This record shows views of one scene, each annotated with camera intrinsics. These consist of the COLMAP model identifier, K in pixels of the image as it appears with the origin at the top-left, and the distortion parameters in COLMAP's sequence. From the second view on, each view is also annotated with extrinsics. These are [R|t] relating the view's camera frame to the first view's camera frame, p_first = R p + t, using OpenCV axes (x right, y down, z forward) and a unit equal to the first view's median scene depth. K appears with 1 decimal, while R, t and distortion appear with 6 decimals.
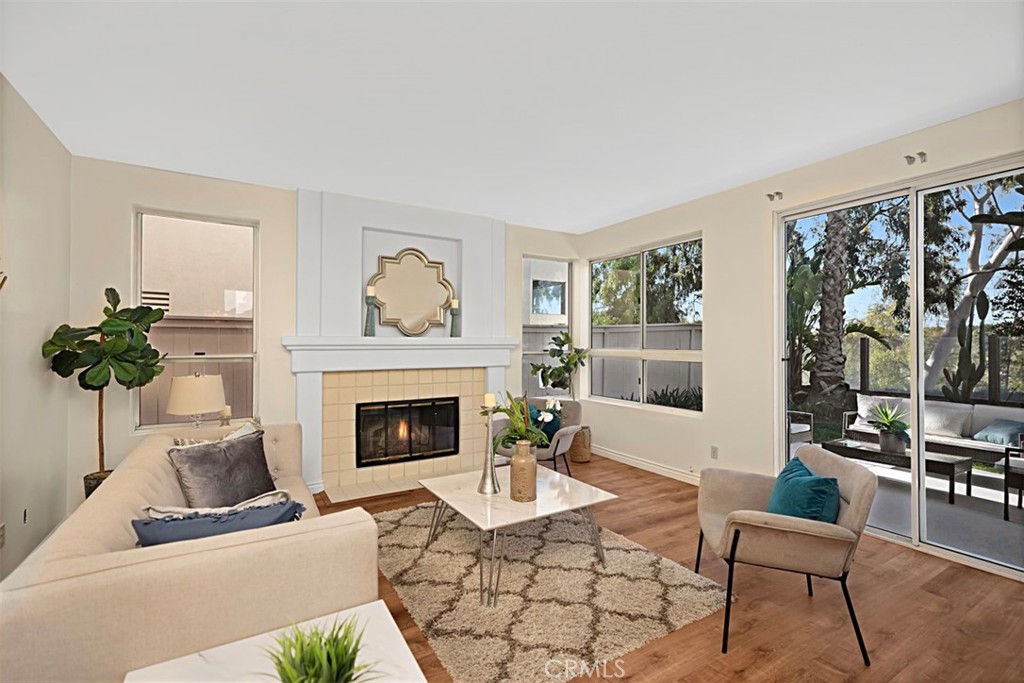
lens RADIAL K [[462.4, 0, 507.5], [0, 462.4, 338.9], [0, 0, 1]] dist [0.007893, -0.001425]
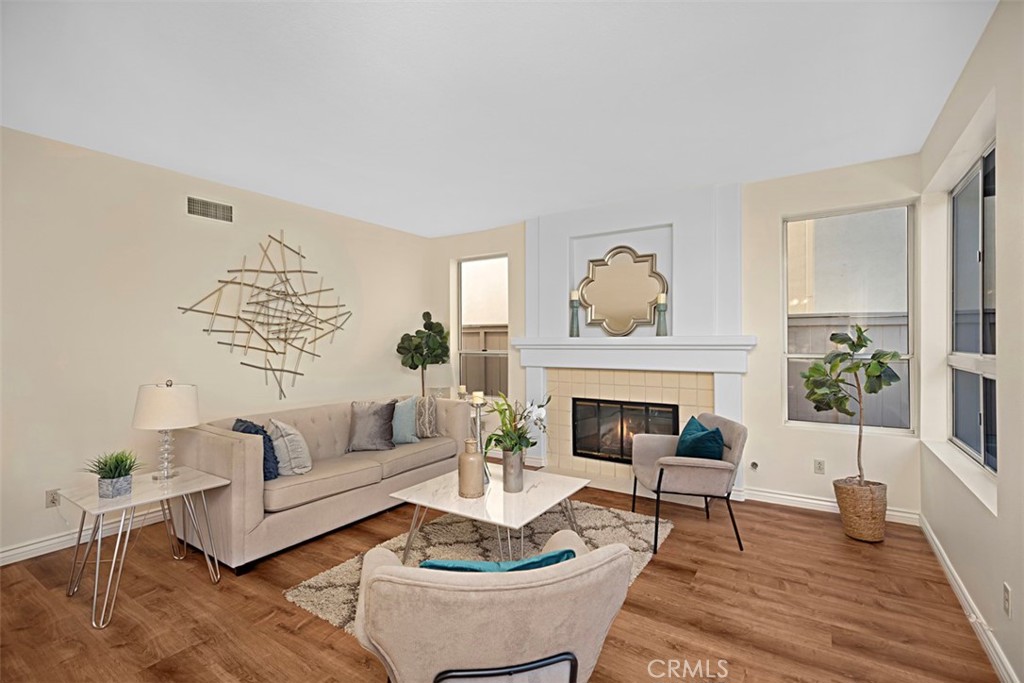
lens RADIAL K [[462.4, 0, 504.3], [0, 462.4, 339.5], [0, 0, 1]] dist [0.007893, -0.001425]
pose [[0.422488, -0.006490, -0.906345, 0.590433], [0.012645, 0.999919, -0.001266, 0.000059], [0.906280, -0.010926, 0.422536, 0.371934]]
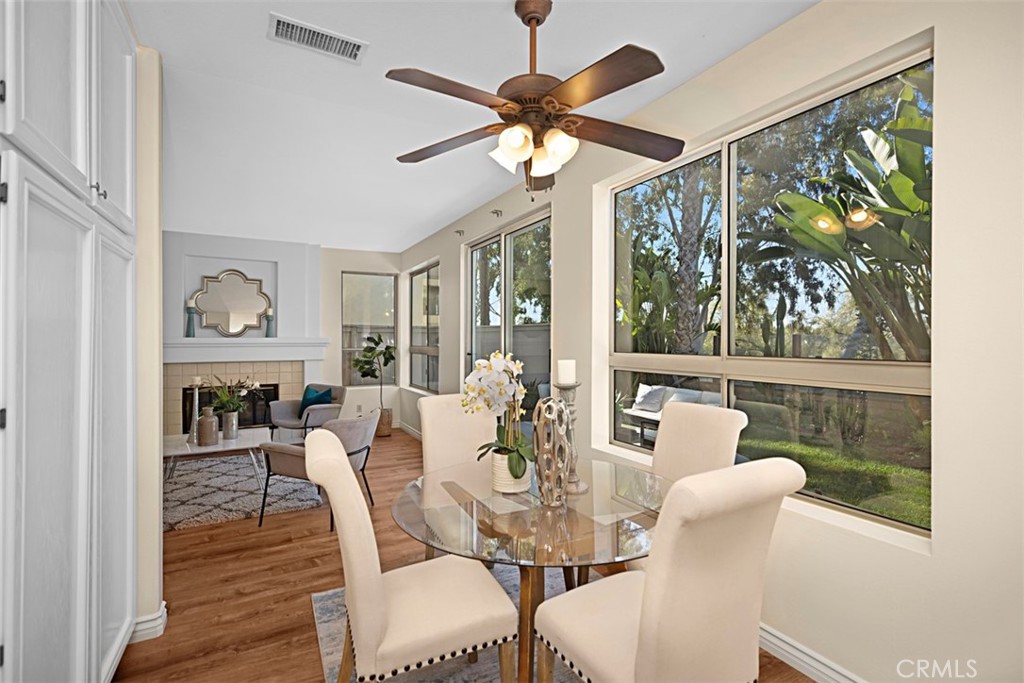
lens RADIAL K [[462.4, 0, 506.9], [0, 462.4, 346.7], [0, 0, 1]] dist [0.007893, -0.001425]
pose [[0.998907, -0.001393, -0.046714, 0.638567], [0.002402, 0.999765, 0.021537, -0.004298], [0.046673, -0.021626, 0.998676, -0.275277]]
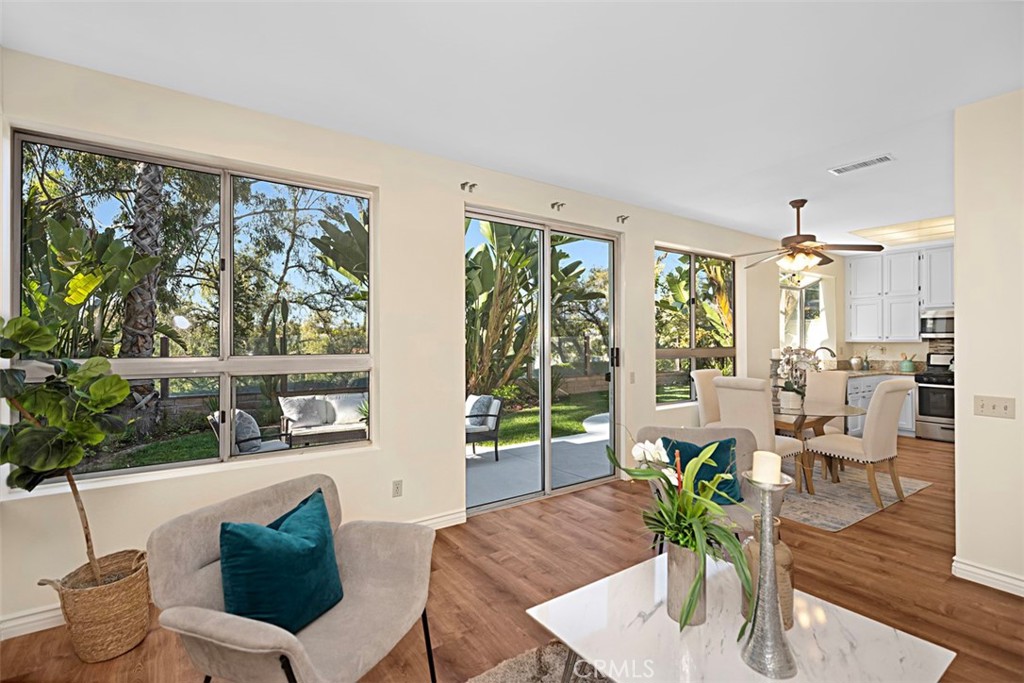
lens RADIAL K [[462.4, 0, 529.2], [0, 462.4, 337.2], [0, 0, 1]] dist [0.007893, -0.001425]
pose [[-0.076941, 0.007719, 0.997006, -0.301883], [-0.004606, 0.999957, -0.008098, 0.003011], [-0.997025, -0.005215, -0.076902, 0.782828]]
